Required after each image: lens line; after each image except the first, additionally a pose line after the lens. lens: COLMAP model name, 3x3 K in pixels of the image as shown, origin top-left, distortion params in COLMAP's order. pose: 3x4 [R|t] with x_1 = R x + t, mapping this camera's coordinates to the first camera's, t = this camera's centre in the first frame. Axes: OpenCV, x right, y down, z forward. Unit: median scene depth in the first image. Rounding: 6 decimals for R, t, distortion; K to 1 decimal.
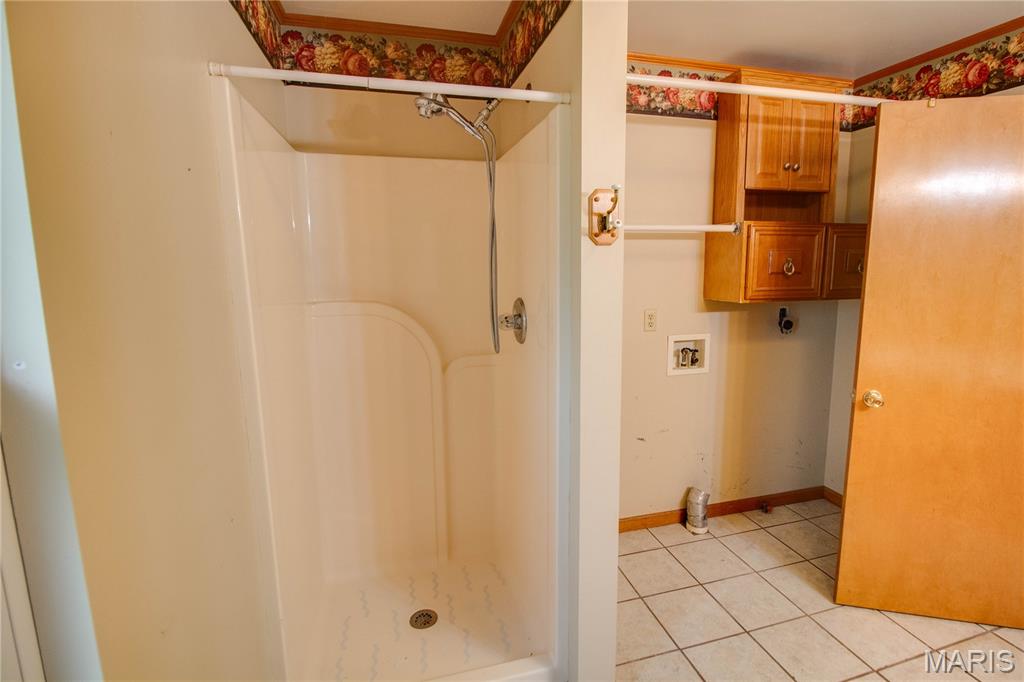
lens RADIAL K [[486.1, 0, 517.4], [0, 486.1, 339.9], [0, 0, 1]] dist [-0.016900, -0.001928]
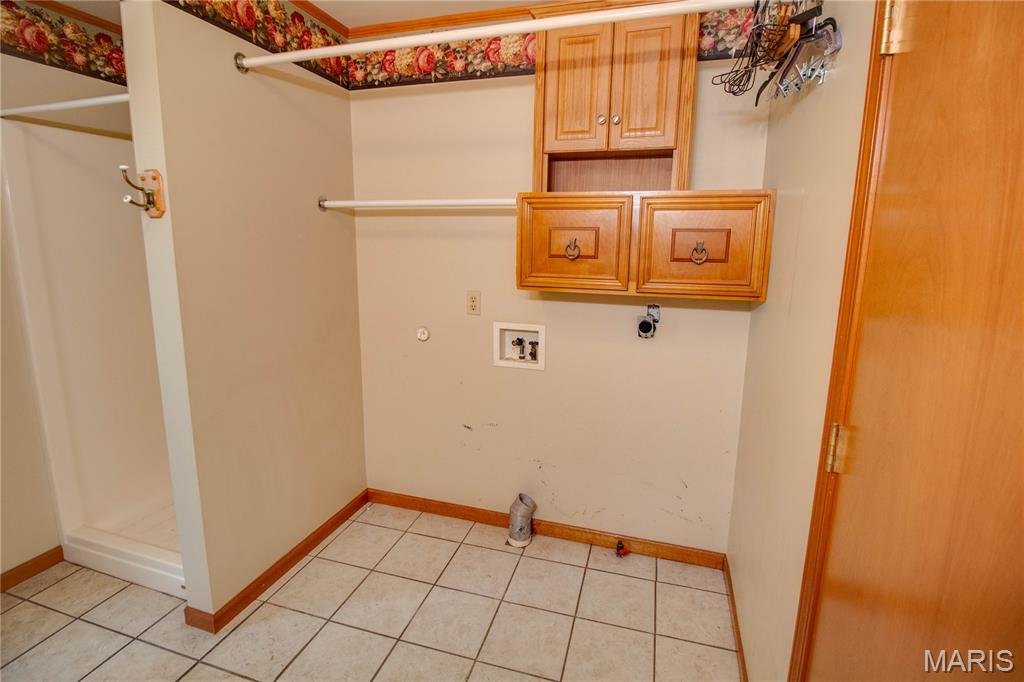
lens RADIAL K [[486.1, 0, 513.1], [0, 486.1, 332.6], [0, 0, 1]] dist [-0.016900, -0.001928]
pose [[0.841255, 0.123335, -0.526383, 0.888667], [-0.104790, 0.992365, 0.065043, -0.056222], [0.530386, 0.000442, 0.847756, 0.262650]]
